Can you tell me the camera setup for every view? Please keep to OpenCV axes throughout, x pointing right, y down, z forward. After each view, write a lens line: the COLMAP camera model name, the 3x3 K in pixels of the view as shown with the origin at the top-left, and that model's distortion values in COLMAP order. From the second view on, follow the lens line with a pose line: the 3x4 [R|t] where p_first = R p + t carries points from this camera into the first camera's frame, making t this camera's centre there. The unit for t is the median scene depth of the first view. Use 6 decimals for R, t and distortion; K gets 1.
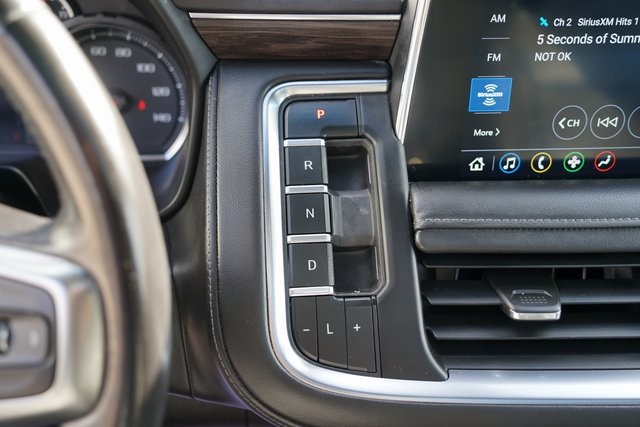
lens RADIAL K [[659.7, 0, 322.5], [0, 659.7, 219.7], [0, 0, 1]] dist [0.048381, 0.000000]
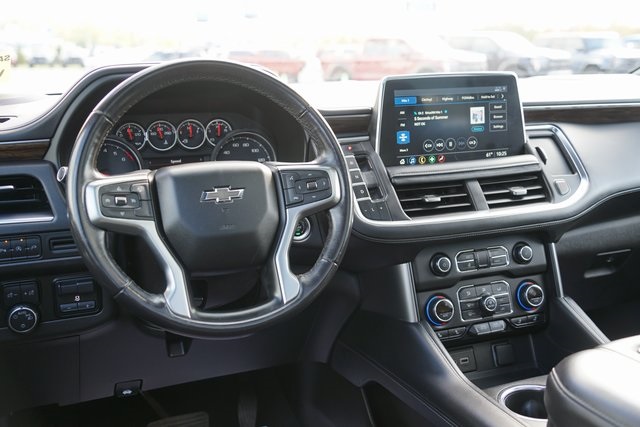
lens RADIAL K [[715.0, 0, 319.9], [0, 715.0, 207.9], [0, 0, 1]] dist [0.090141, 0.000000]
pose [[0.951693, -0.094773, 0.292059, -1.092145], [0.174510, 0.949567, -0.260516, 0.901285], [-0.252640, 0.298898, 0.920235, -1.809427]]
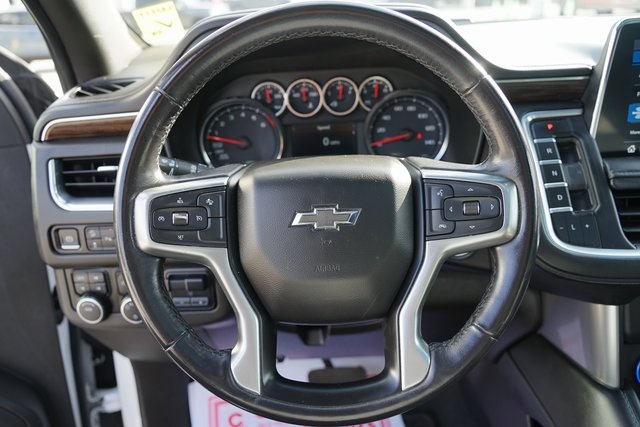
lens RADIAL K [[505.7, 0, 321.1], [0, 505.7, 215.2], [0, 0, 1]] dist [-0.043797, 0.023487]
pose [[0.994104, -0.033928, -0.102987, -0.558423], [0.024699, 0.995671, -0.089609, 0.231025], [0.105582, 0.086537, 0.990638, -0.564531]]
